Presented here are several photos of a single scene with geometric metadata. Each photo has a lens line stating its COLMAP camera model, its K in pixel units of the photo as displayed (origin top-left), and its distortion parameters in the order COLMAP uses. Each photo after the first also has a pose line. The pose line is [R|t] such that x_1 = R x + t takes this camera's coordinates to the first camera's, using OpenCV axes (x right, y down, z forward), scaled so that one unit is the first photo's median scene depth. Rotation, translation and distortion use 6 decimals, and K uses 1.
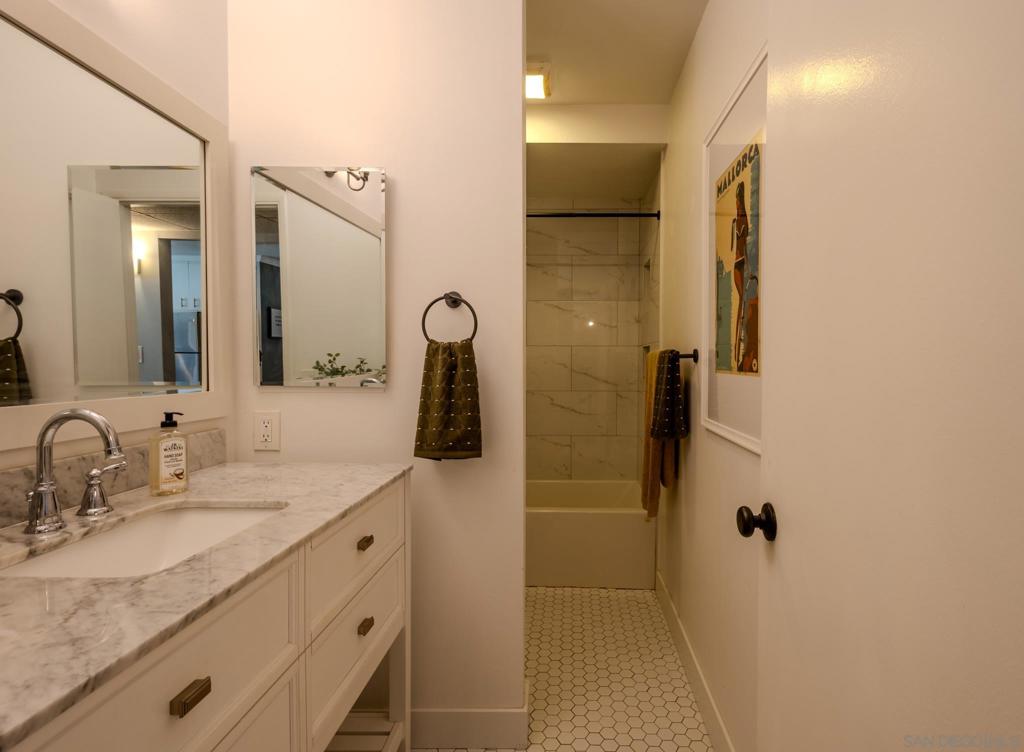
lens RADIAL K [[516.0, 0, 514.7], [0, 516.0, 374.8], [0, 0, 1]] dist [0.000665, 0.000204]
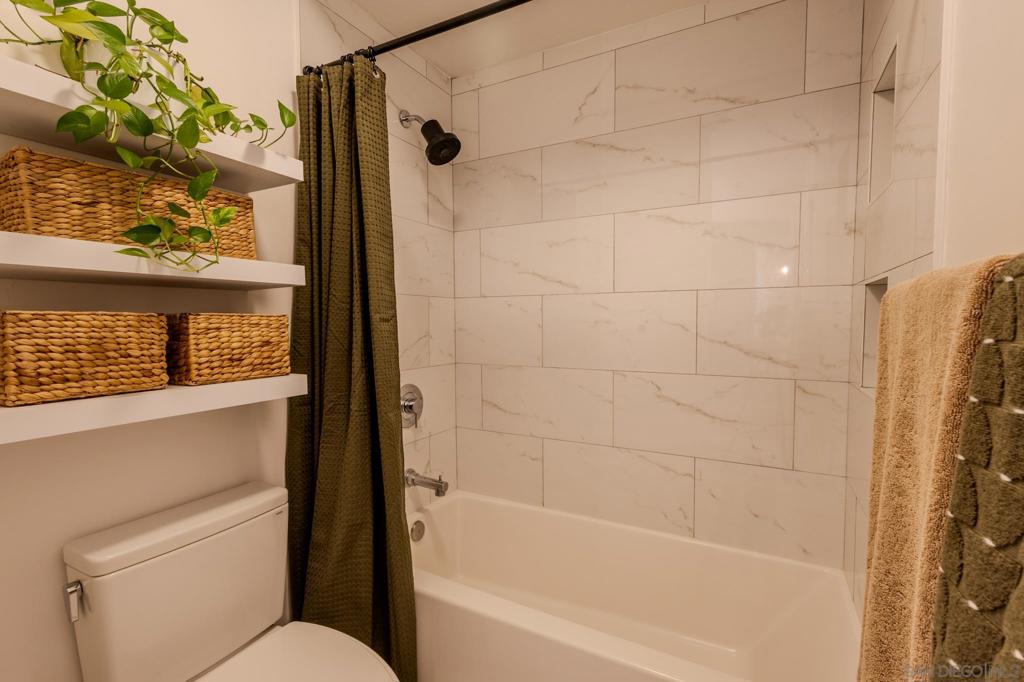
lens RADIAL K [[466.4, 0, 510.7], [0, 466.4, 341.7], [0, 0, 1]] dist [0.009065, 0.000065]
pose [[0.925436, 0.015415, -0.378590, 0.116302], [-0.007137, 0.999704, 0.023260, -0.012161], [0.378837, -0.018823, 0.925272, 0.491557]]
